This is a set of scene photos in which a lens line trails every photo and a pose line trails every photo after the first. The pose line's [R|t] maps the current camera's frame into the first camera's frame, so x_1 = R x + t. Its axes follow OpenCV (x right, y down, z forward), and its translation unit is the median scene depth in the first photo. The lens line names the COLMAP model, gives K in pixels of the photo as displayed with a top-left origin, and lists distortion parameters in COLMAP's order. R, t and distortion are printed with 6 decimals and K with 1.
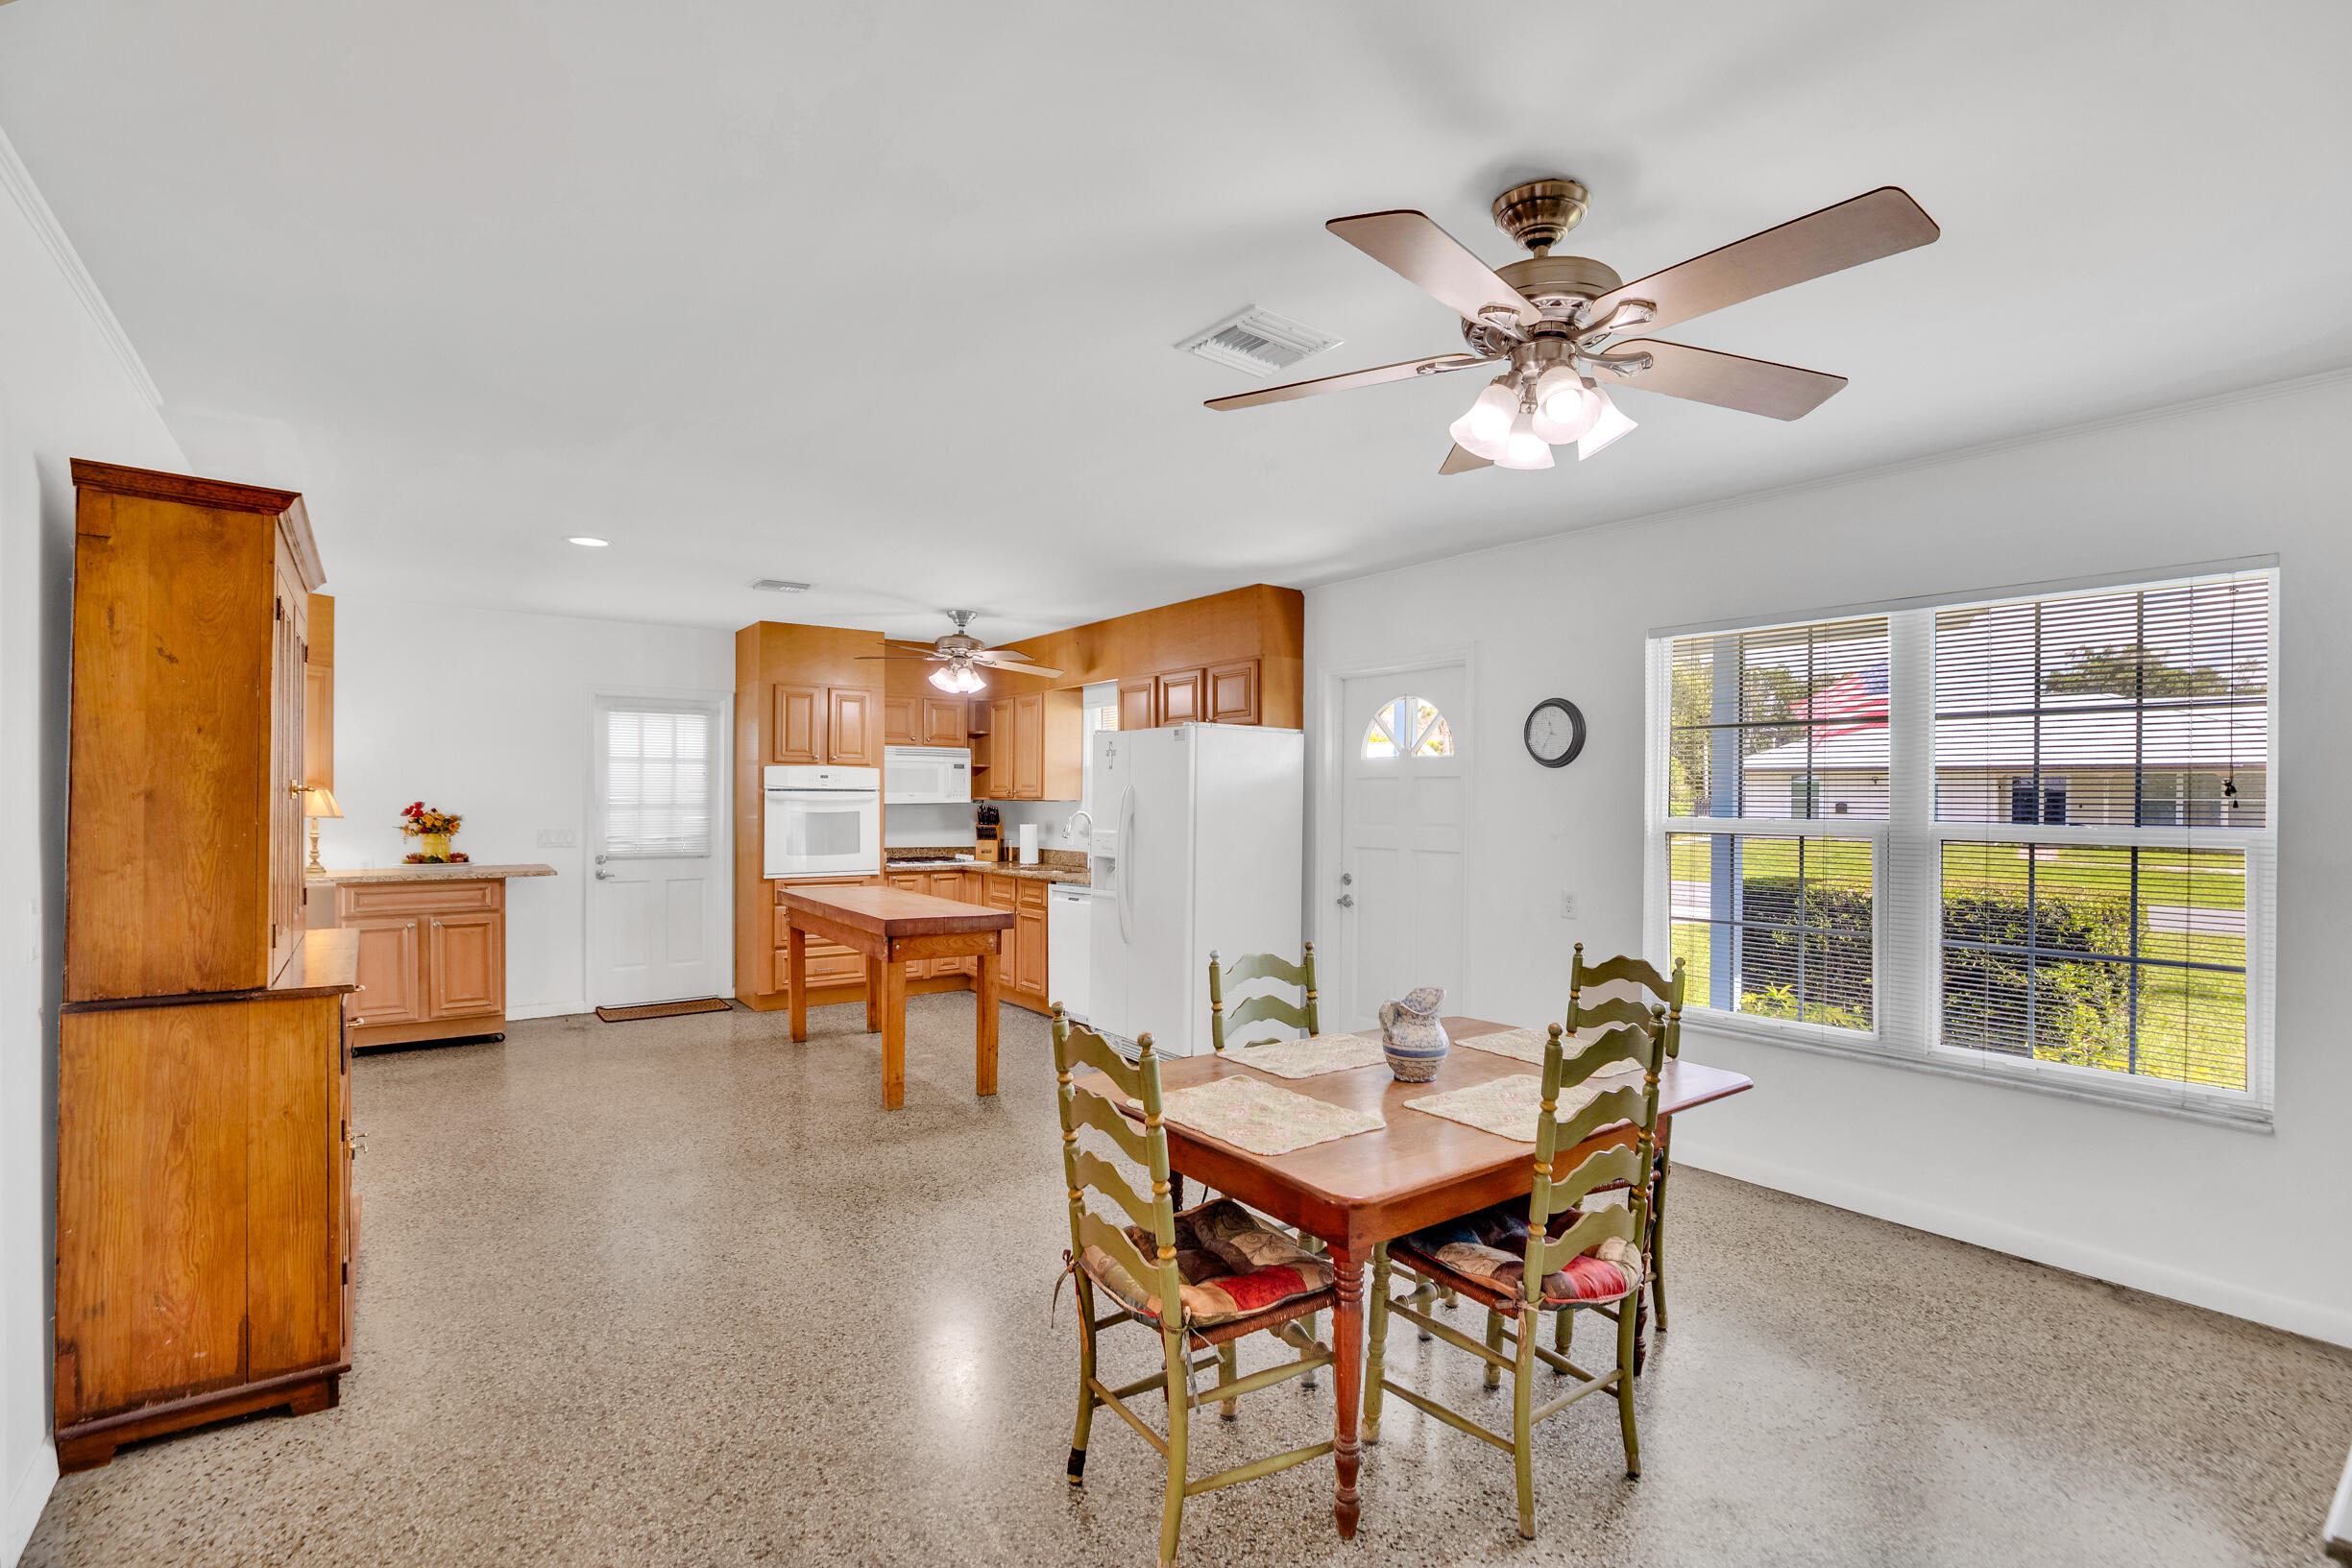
lens RADIAL K [[1082.0, 0, 1194.6], [0, 1082.0, 802.9], [0, 0, 1]] dist [-0.043529, 0.012904]
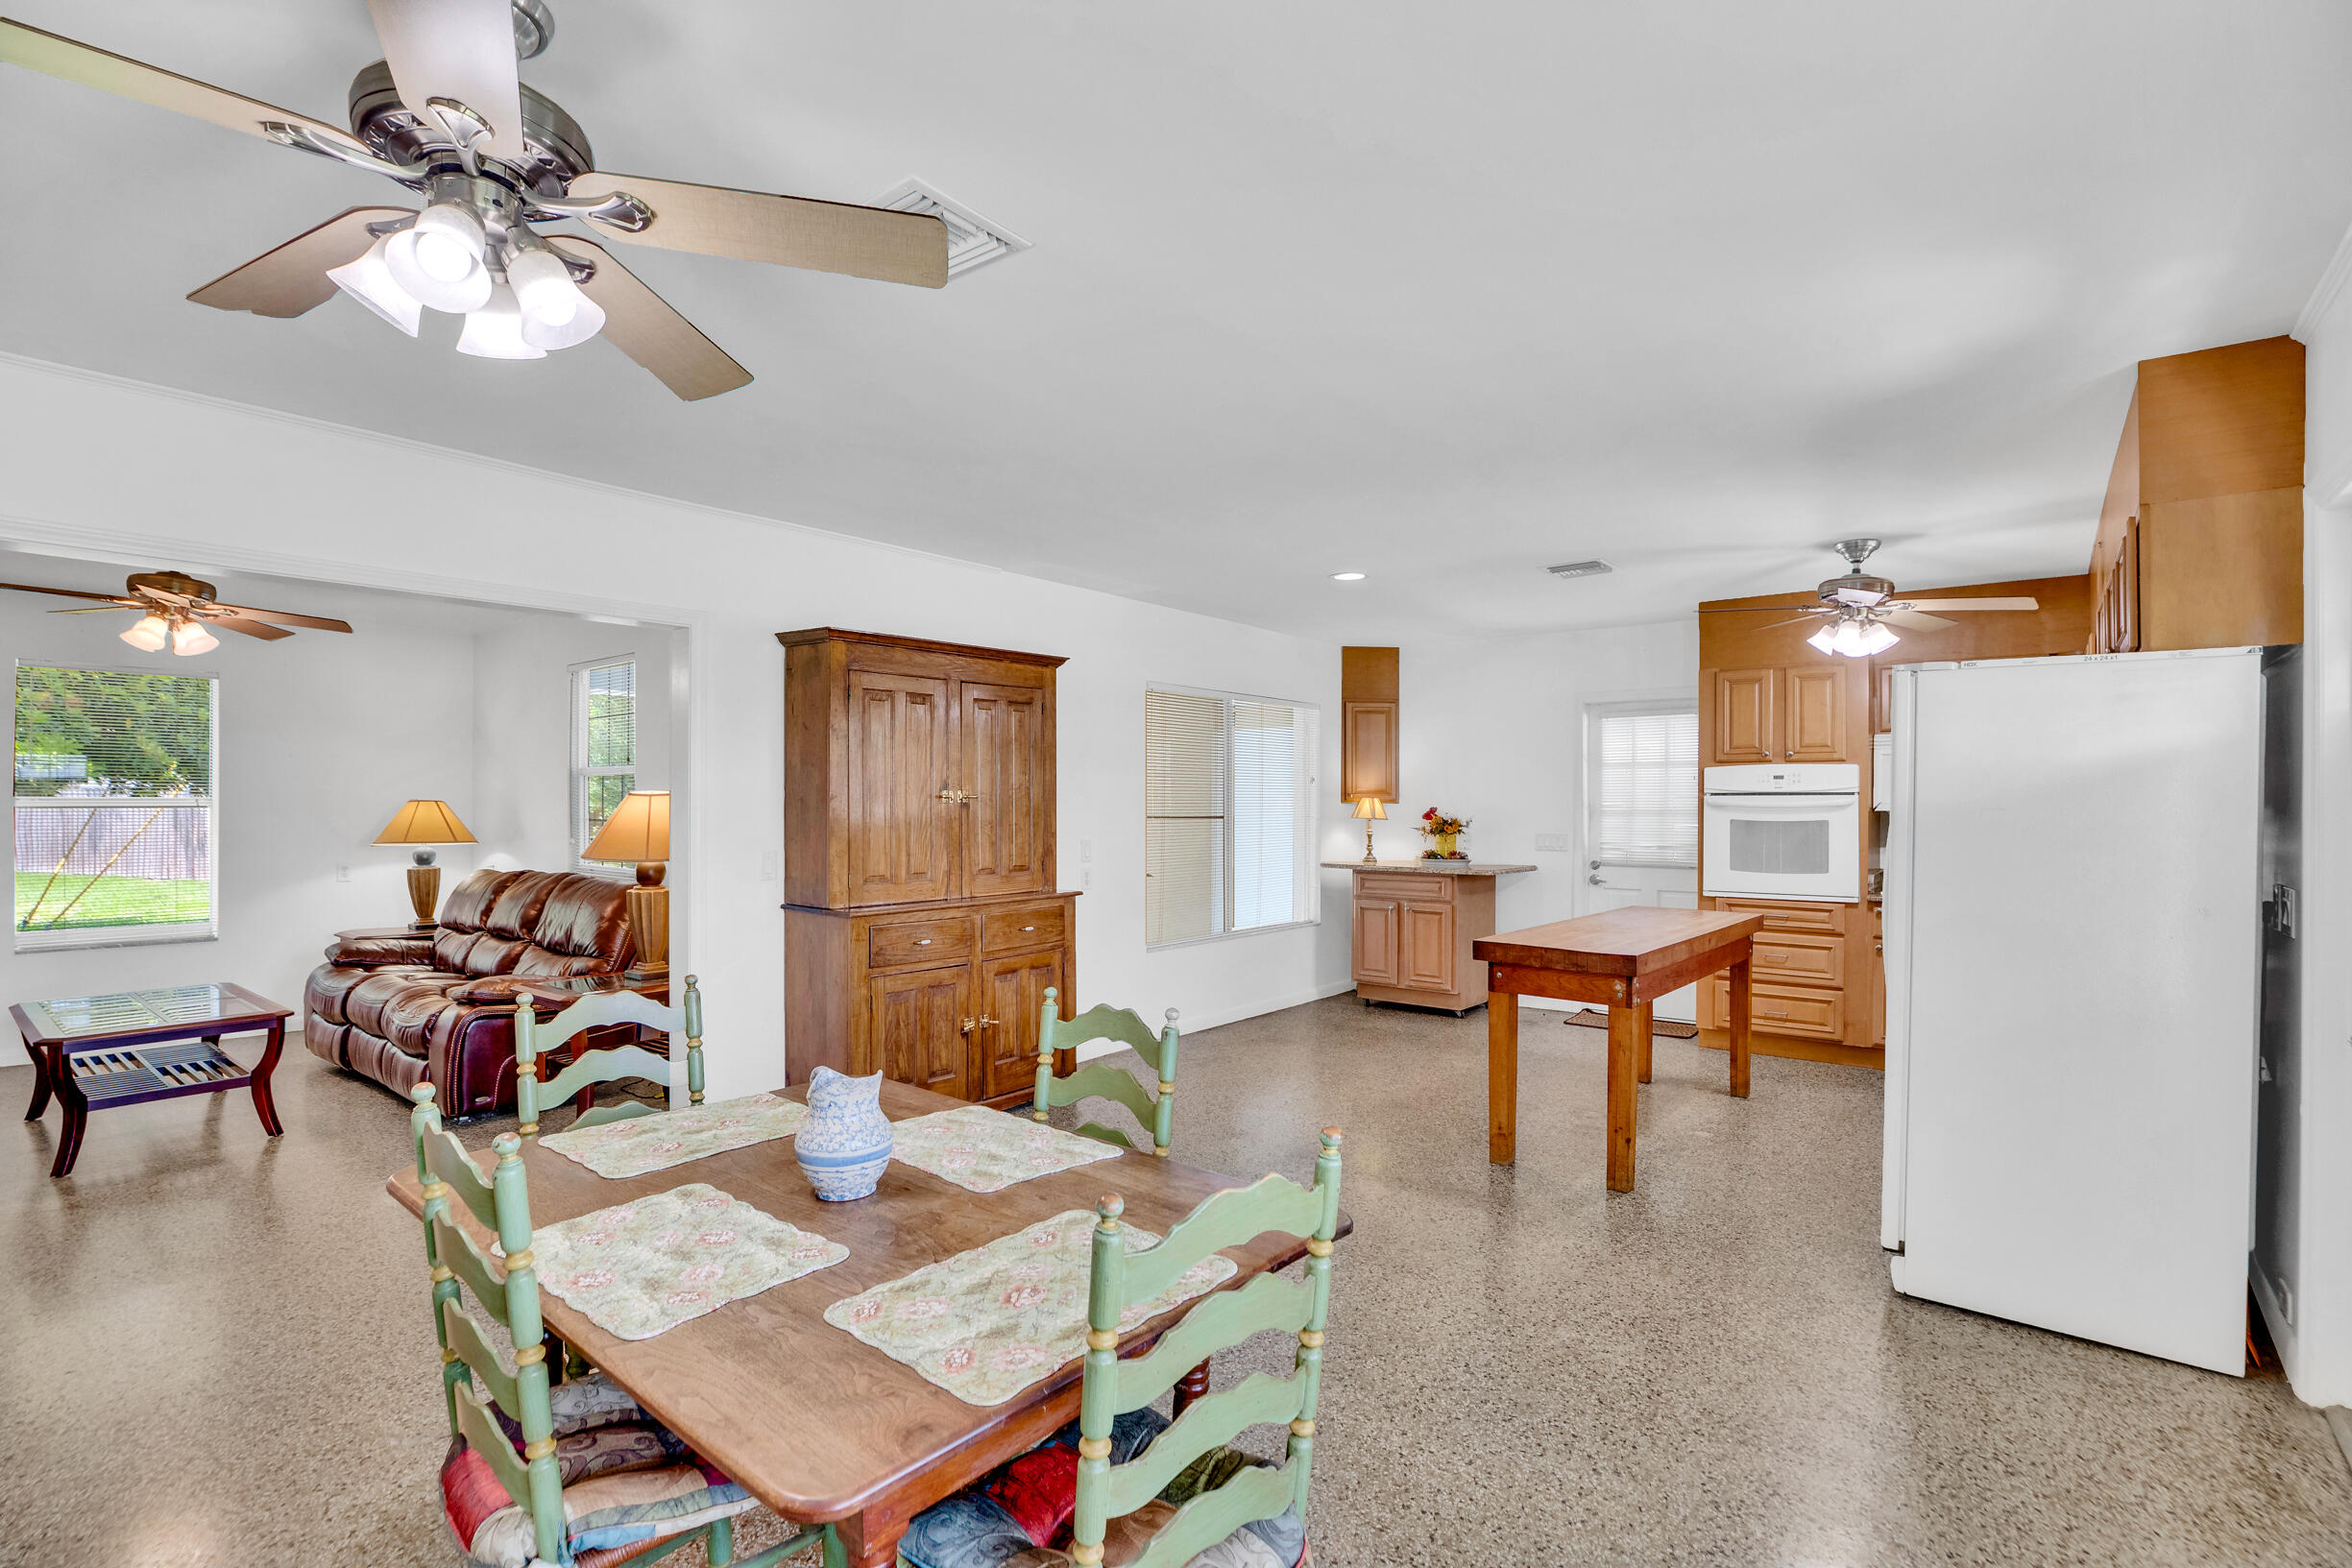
lens RADIAL K [[1082.0, 0, 1199.6], [0, 1082.0, 808.2], [0, 0, 1]] dist [-0.043529, 0.012904]
pose [[0.250532, 0.000129, -0.968108, 0.365535], [-0.004813, 0.999988, -0.001112, 0.002360], [0.968096, 0.004939, 0.250530, 0.408346]]
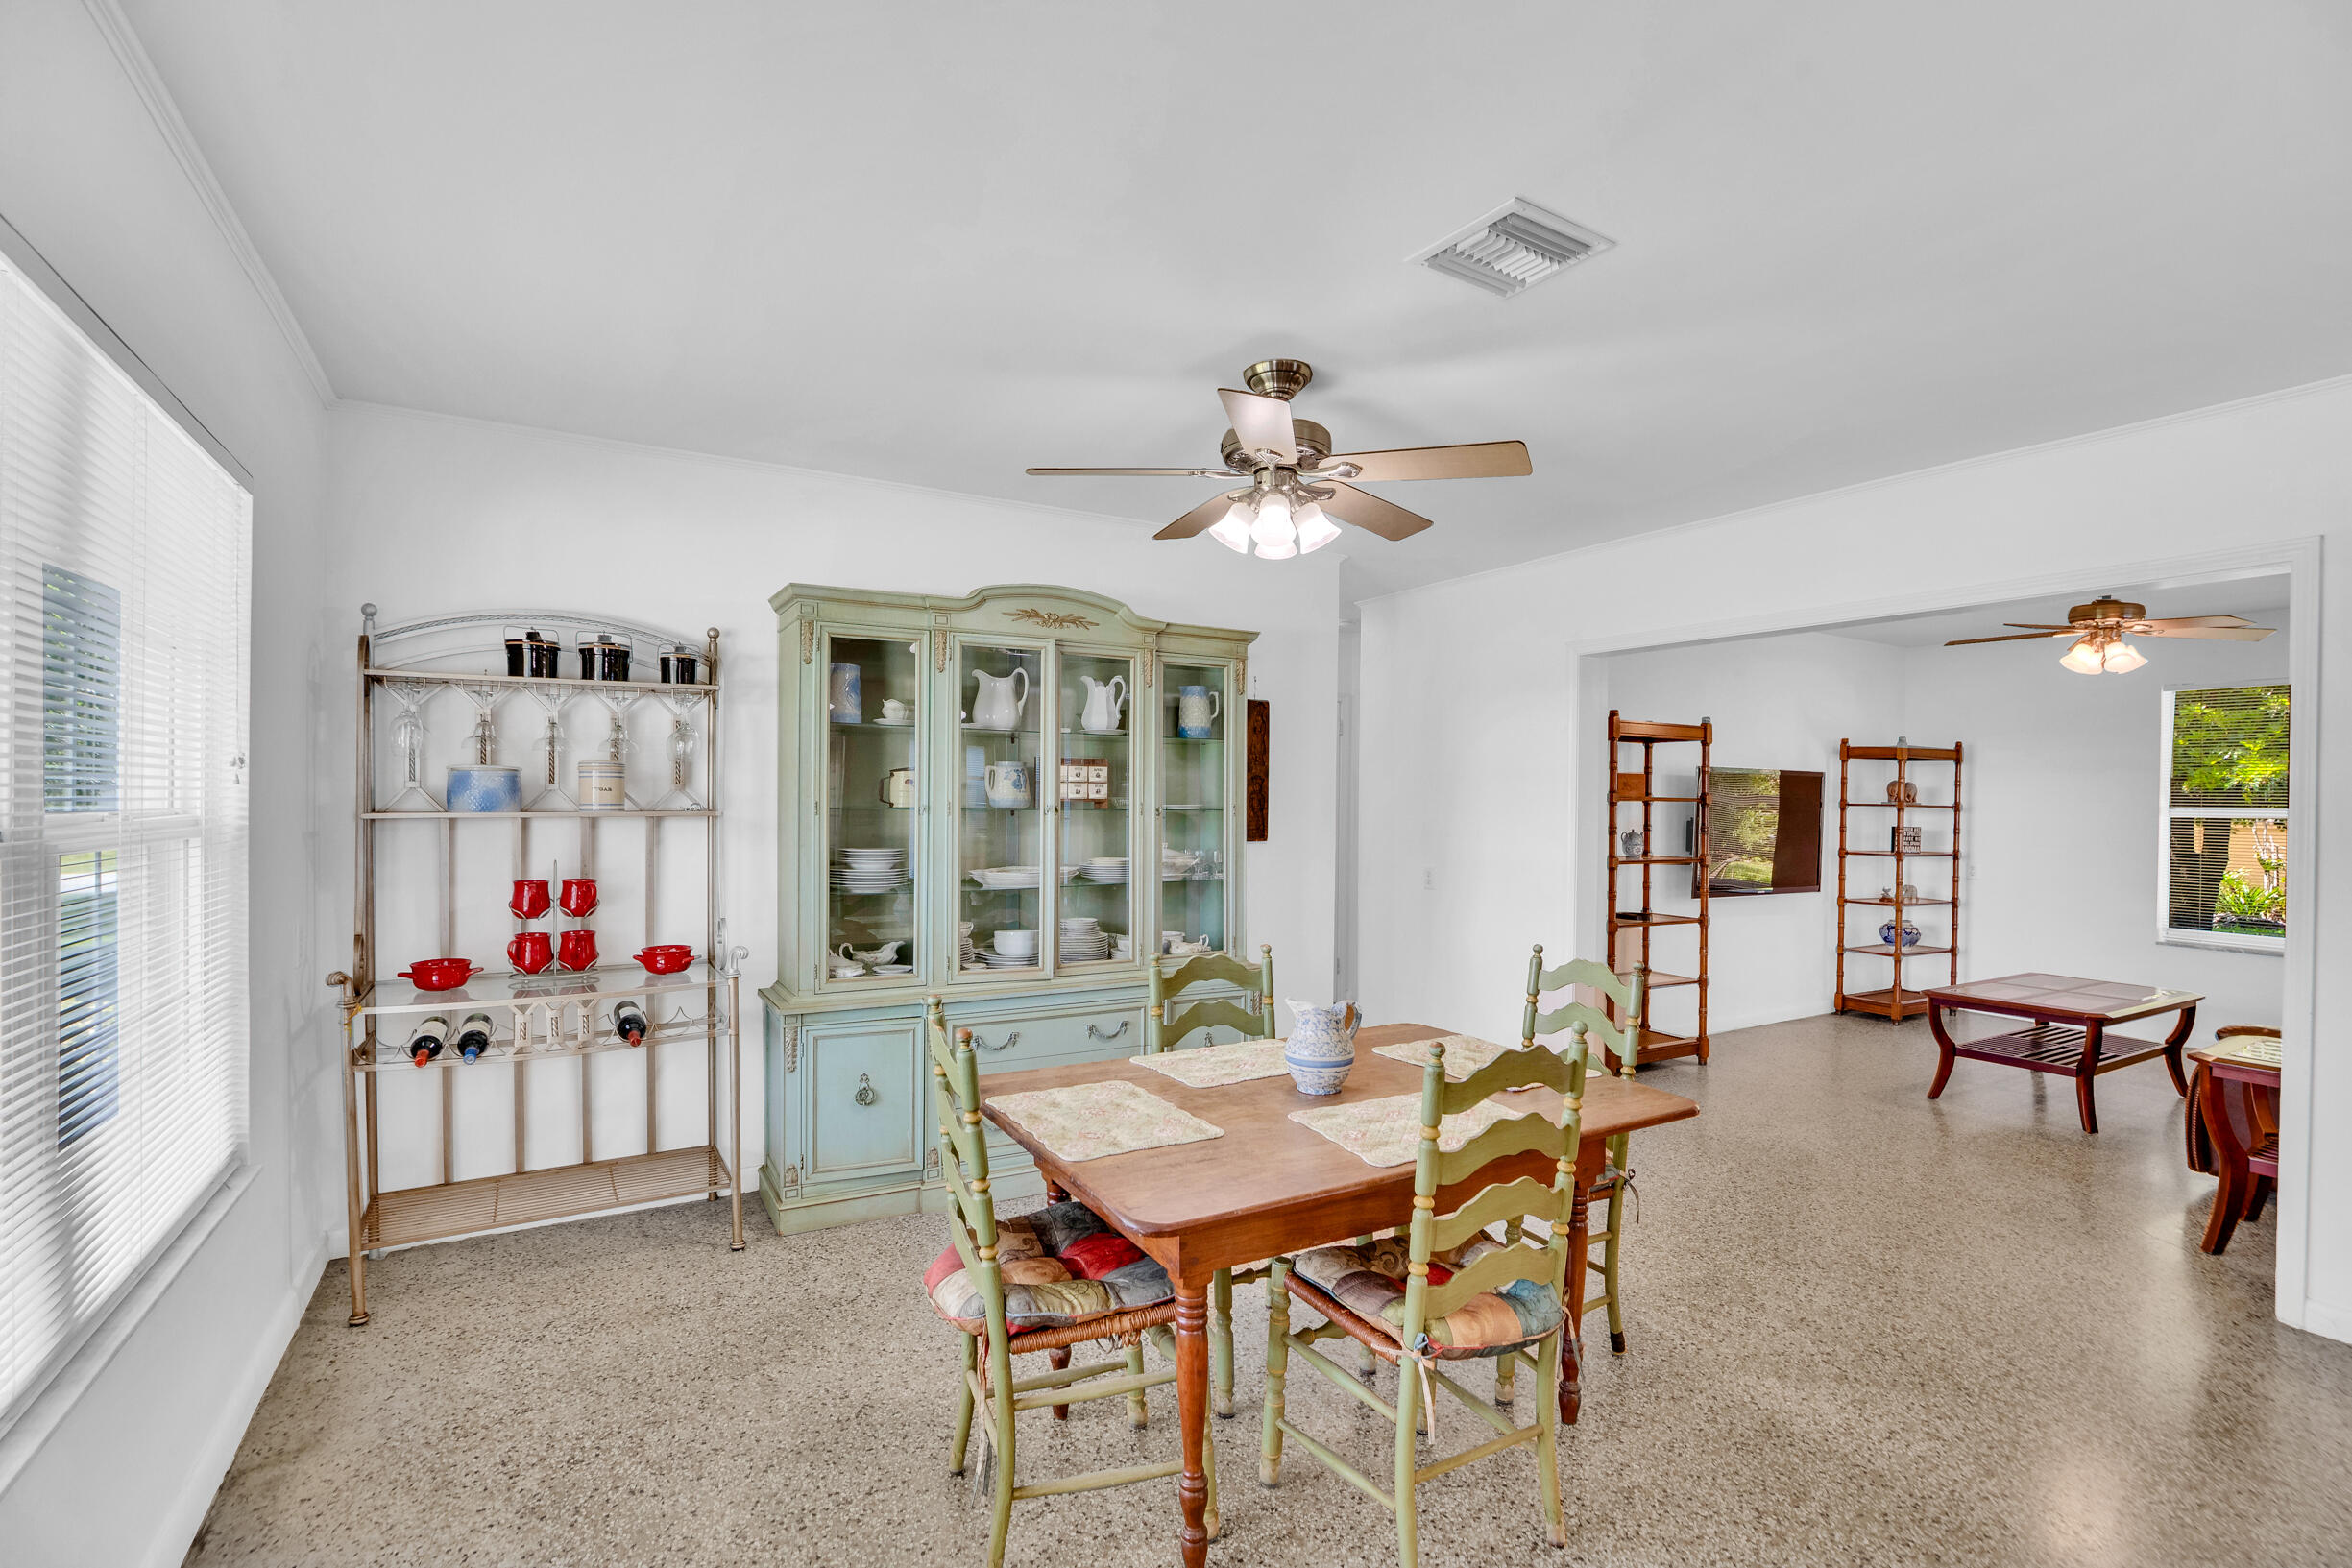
lens RADIAL K [[1082.0, 0, 1198.3], [0, 1082.0, 809.6], [0, 0, 1]] dist [-0.043529, 0.012904]
pose [[-0.994313, -0.018821, 0.104822, 0.080533], [-0.017422, 0.999747, 0.014247, 0.000719], [-0.105063, 0.012340, -0.994389, 0.760066]]
